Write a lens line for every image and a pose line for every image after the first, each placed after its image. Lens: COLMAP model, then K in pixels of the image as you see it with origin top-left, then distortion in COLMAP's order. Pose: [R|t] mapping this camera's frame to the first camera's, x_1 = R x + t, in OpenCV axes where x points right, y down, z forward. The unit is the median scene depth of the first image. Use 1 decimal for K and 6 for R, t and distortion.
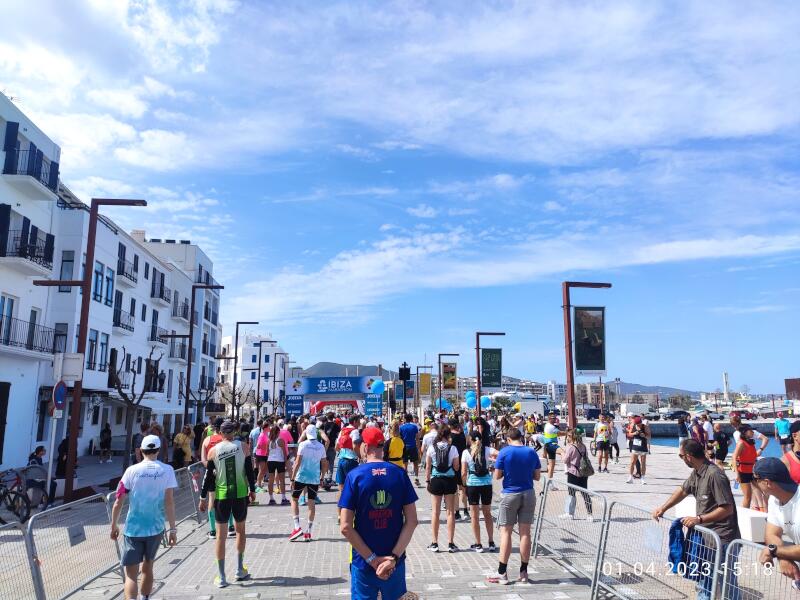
lens RADIAL K [[553.3, 0, 401.5], [0, 553.3, 297.6], [0, 0, 1]] dist [0.015793, -0.010377]
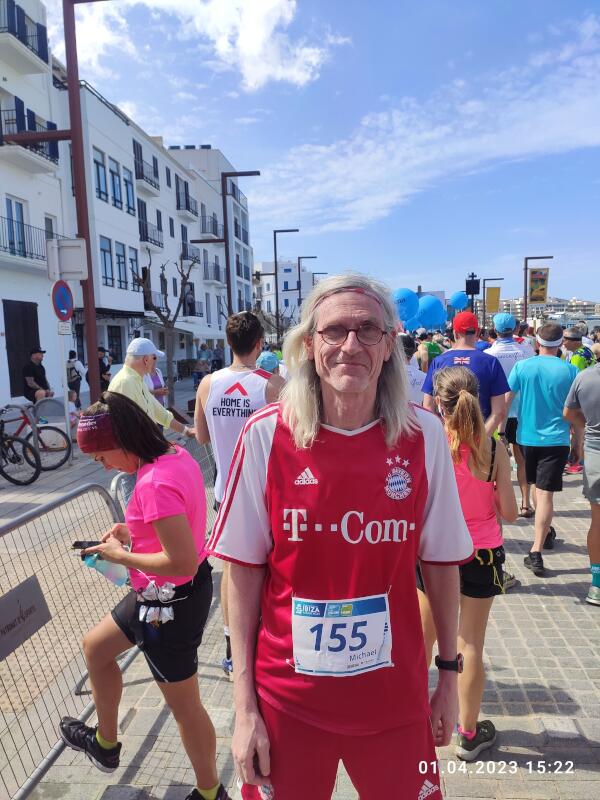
lens RADIAL K [[553.3, 0, 300.1], [0, 553.3, 396.2], [0, 0, 1]] dist [0.015793, -0.010377]
pose [[0.973952, 0.005277, -0.226692, -0.067329], [0.063441, 0.953463, 0.294760, 0.039776], [0.217698, -0.301464, 0.928293, 0.152152]]
